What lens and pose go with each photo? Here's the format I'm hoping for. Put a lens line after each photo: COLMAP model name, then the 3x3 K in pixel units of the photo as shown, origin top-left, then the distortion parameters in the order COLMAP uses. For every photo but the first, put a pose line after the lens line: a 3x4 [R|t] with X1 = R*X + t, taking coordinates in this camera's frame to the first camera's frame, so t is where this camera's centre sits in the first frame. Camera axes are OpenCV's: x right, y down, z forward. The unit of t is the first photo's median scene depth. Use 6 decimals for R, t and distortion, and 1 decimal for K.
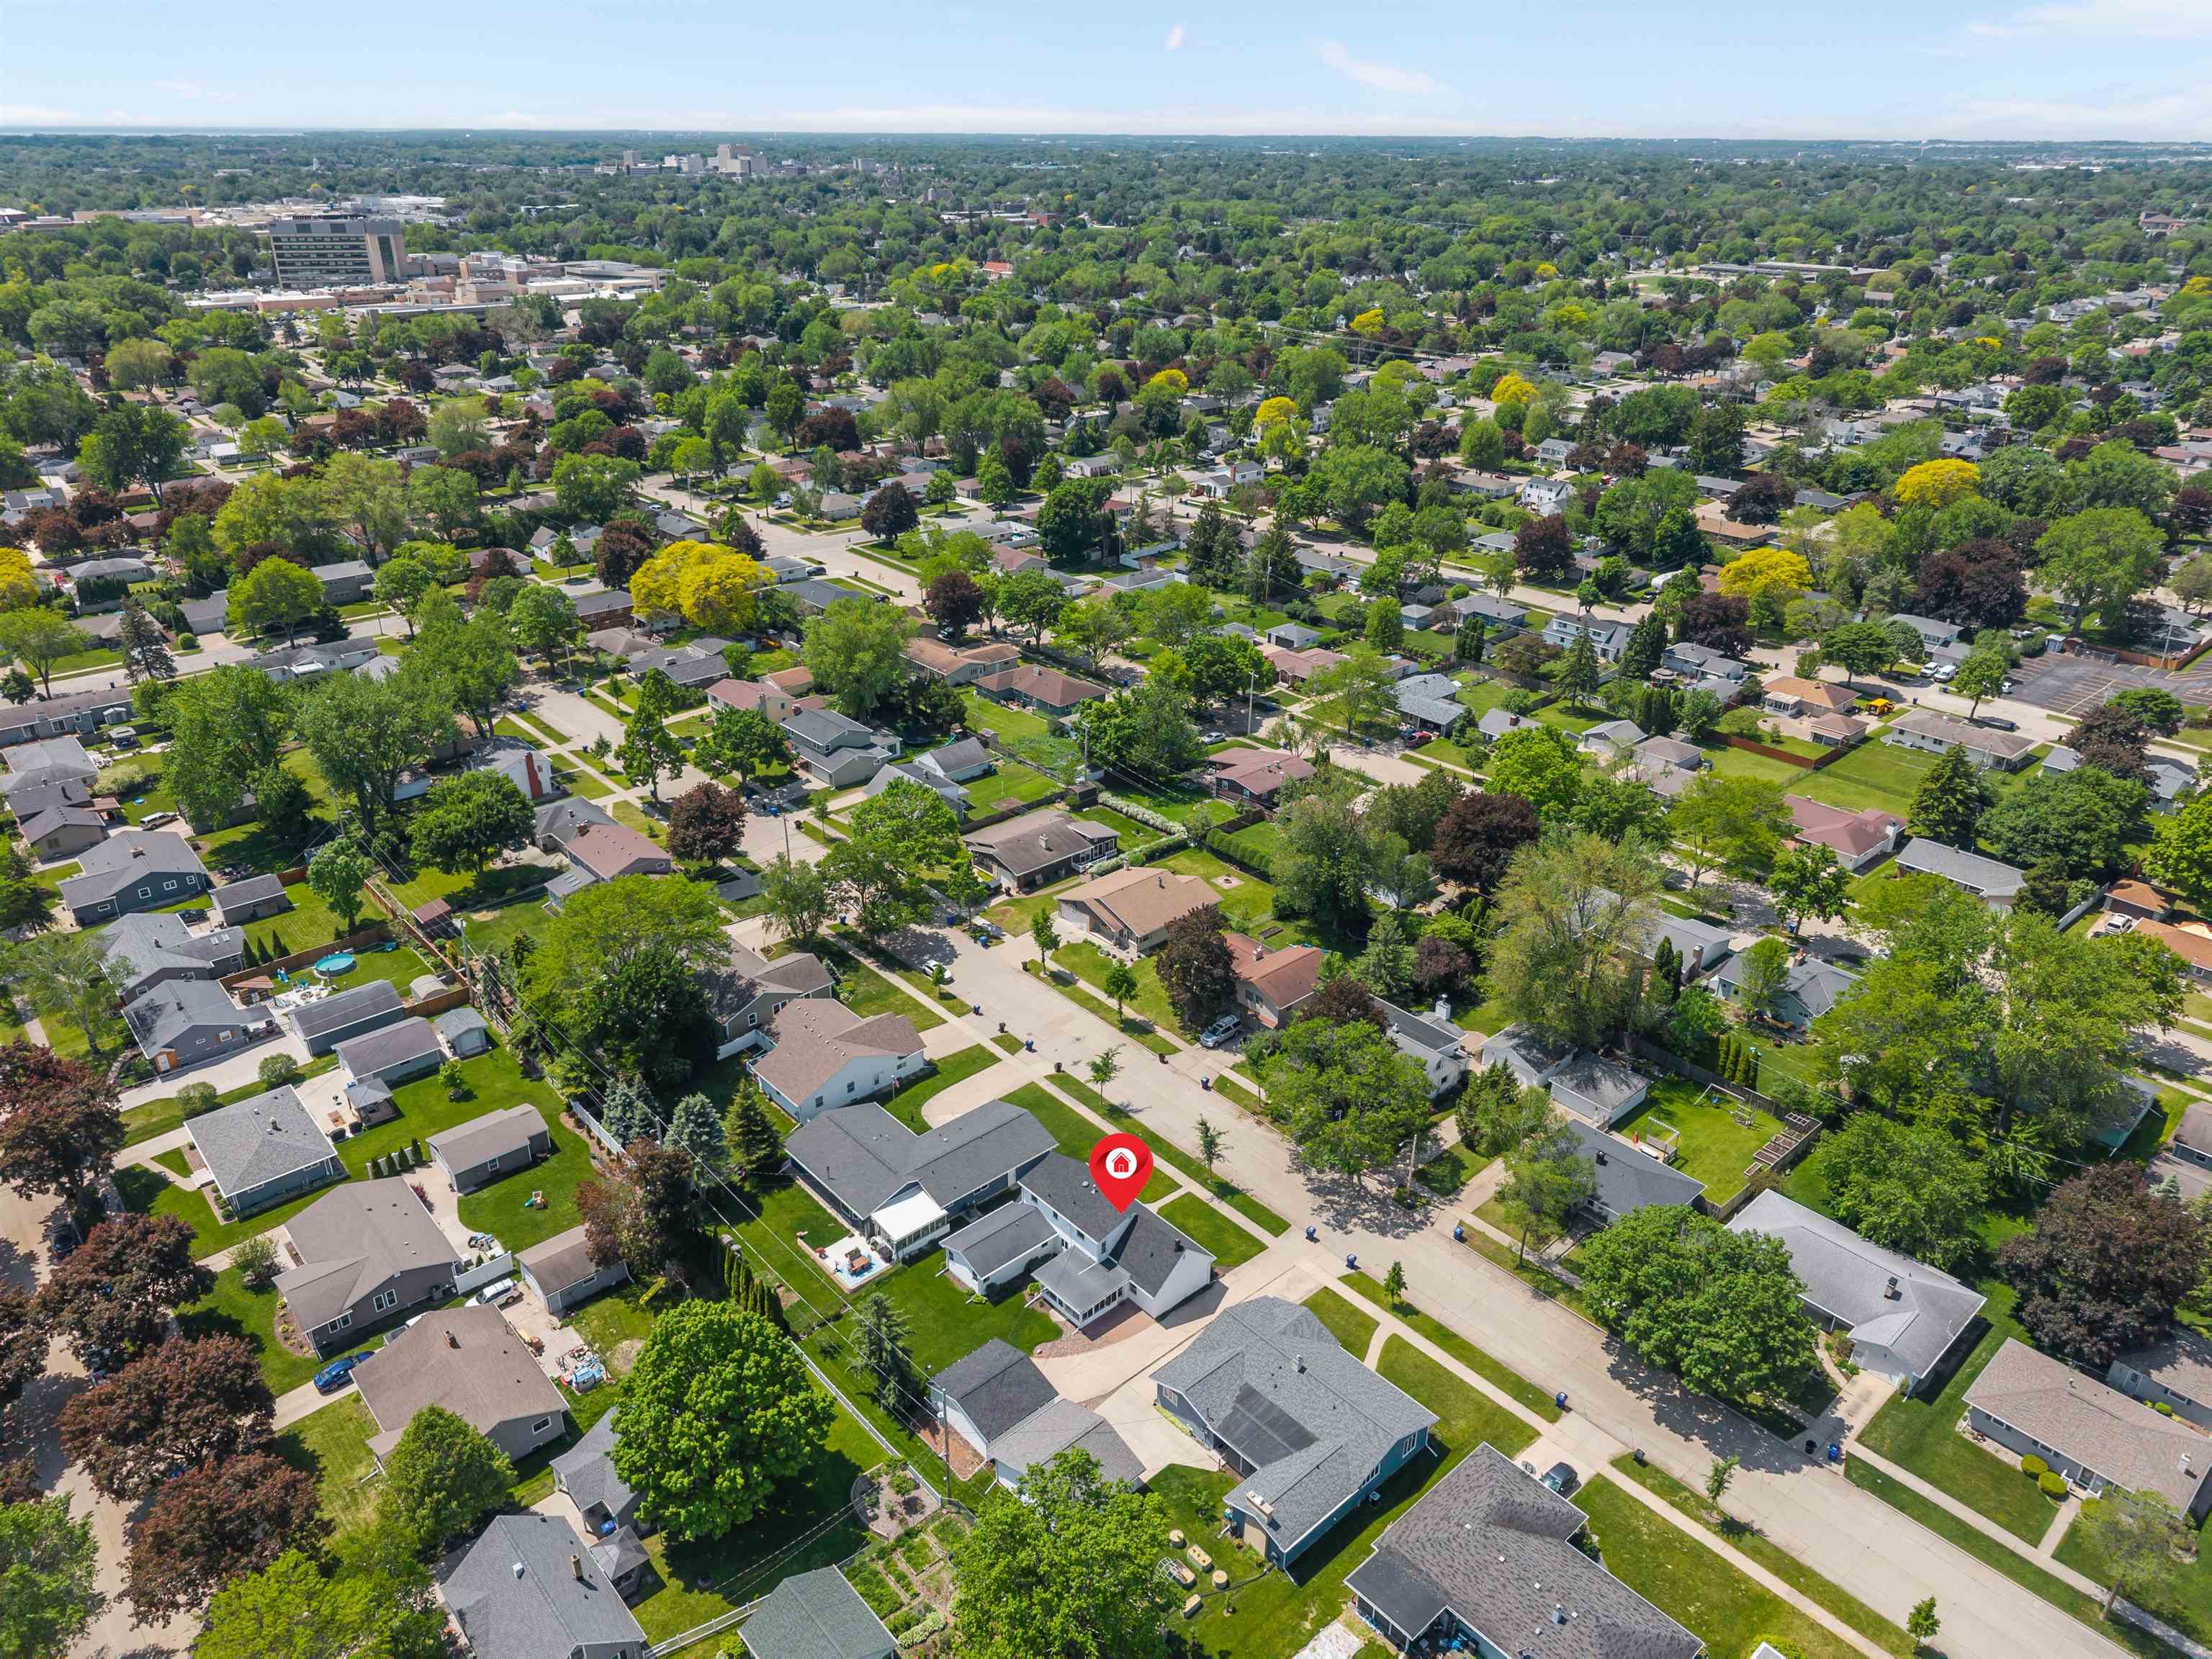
lens RADIAL K [[1485.0, 0, 1102.4], [0, 1485.0, 818.5], [0, 0, 1]] dist [0.007891, -0.005008]
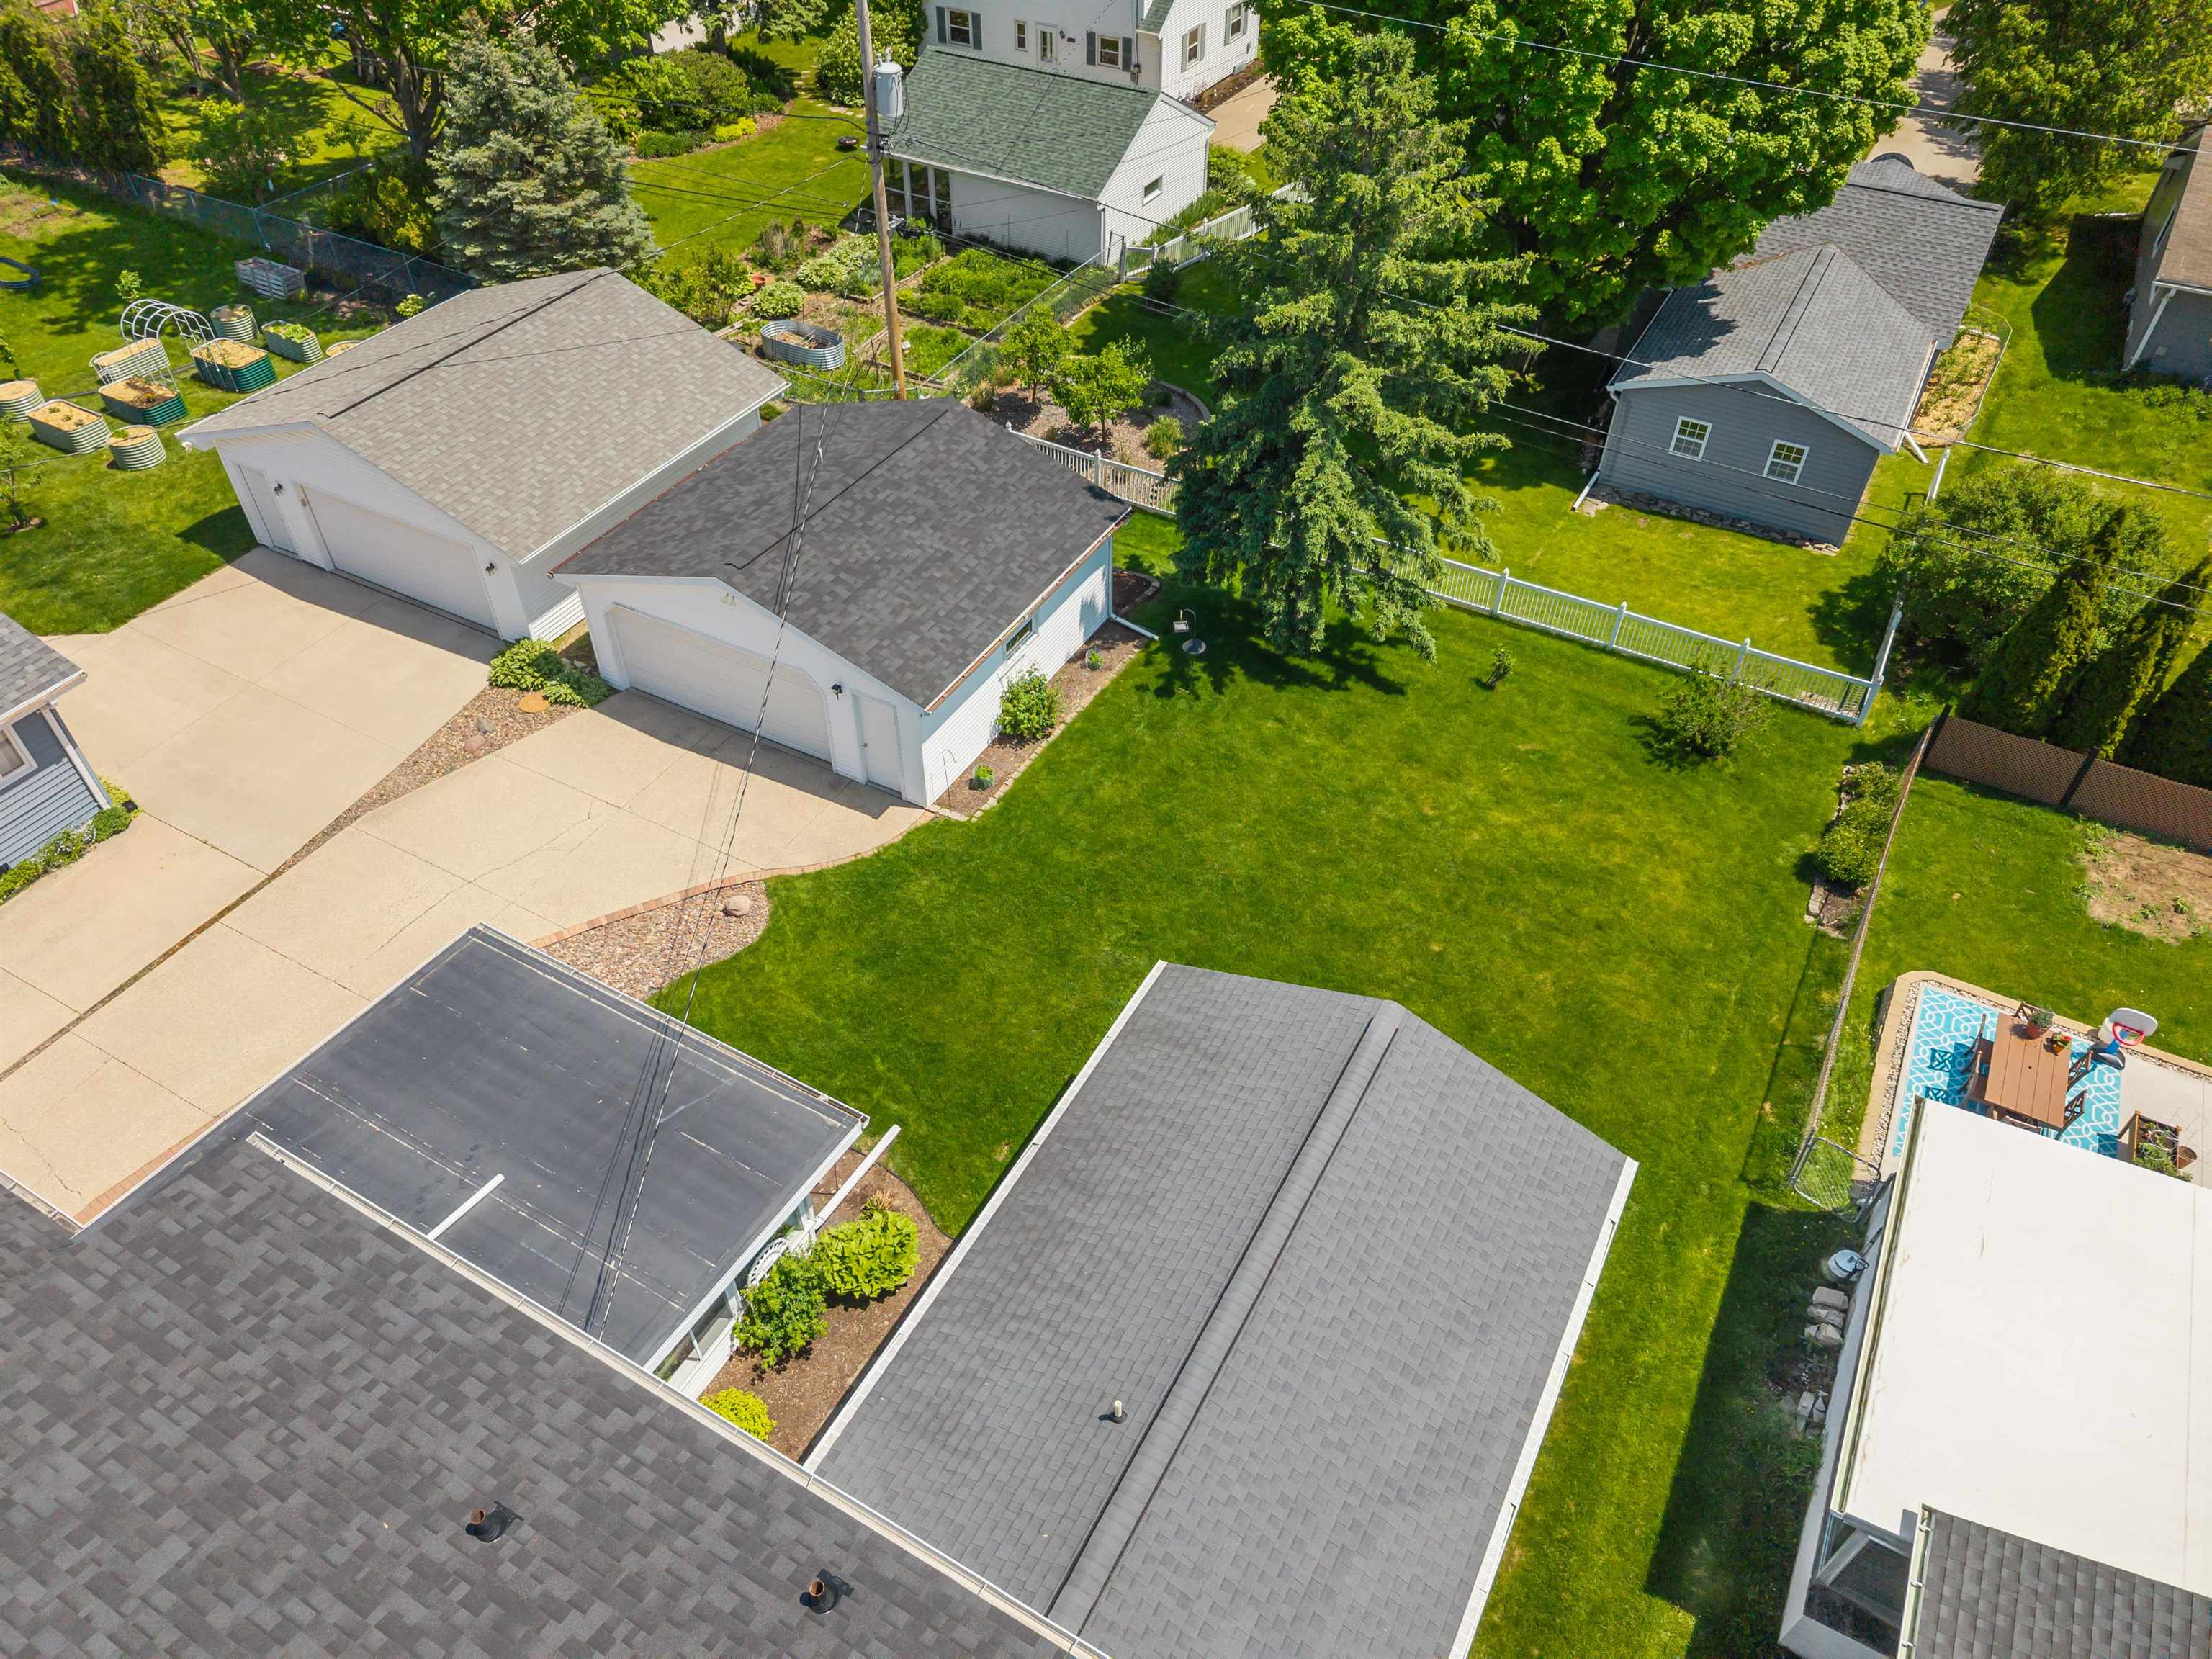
lens RADIAL K [[1485.0, 0, 1102.4], [0, 1485.0, 818.5], [0, 0, 1]] dist [0.007891, -0.005008]
pose [[-0.947833, 0.210255, -0.239595, -0.040302], [-0.145704, 0.382754, 0.912288, 0.159159], [0.283519, 0.899607, -0.332151, 0.985104]]
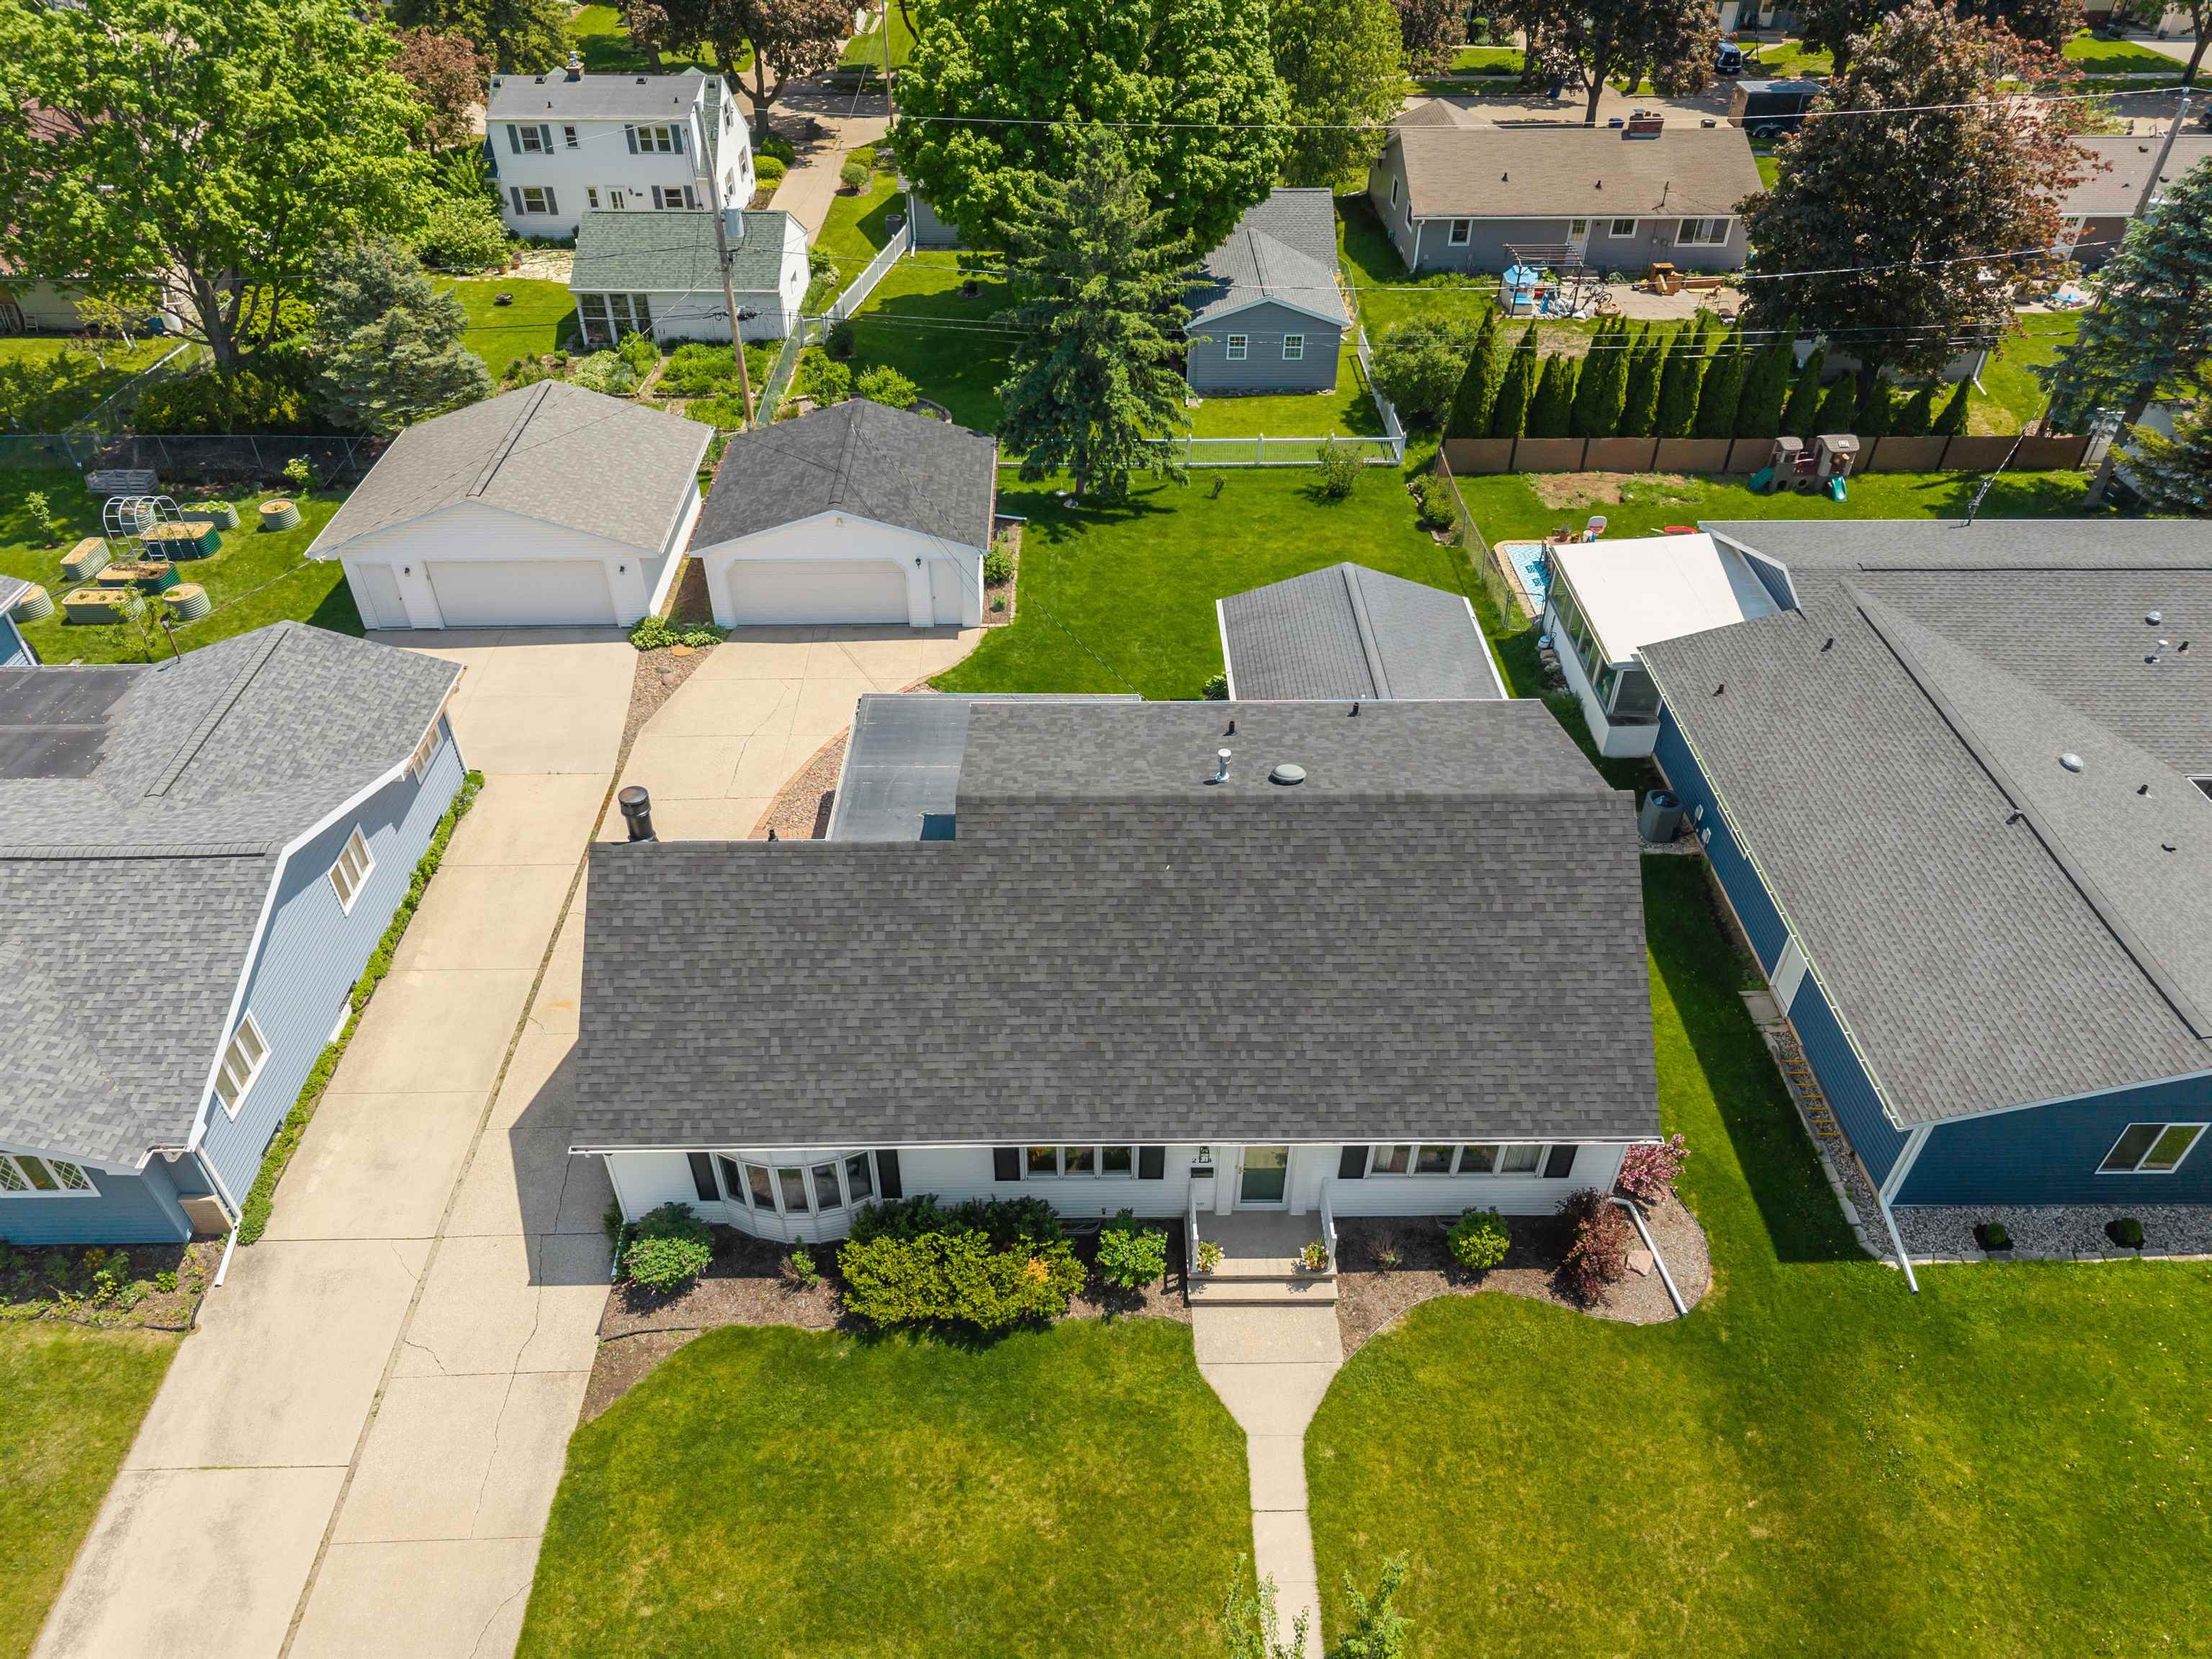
lens RADIAL K [[1485.0, 0, 1102.4], [0, 1485.0, 818.5], [0, 0, 1]] dist [0.007891, -0.005008]
pose [[-0.656837, 0.466875, -0.592109, 0.119803], [-0.328589, 0.529547, 0.782055, 0.108958], [0.678671, 0.708243, -0.194416, 1.019076]]
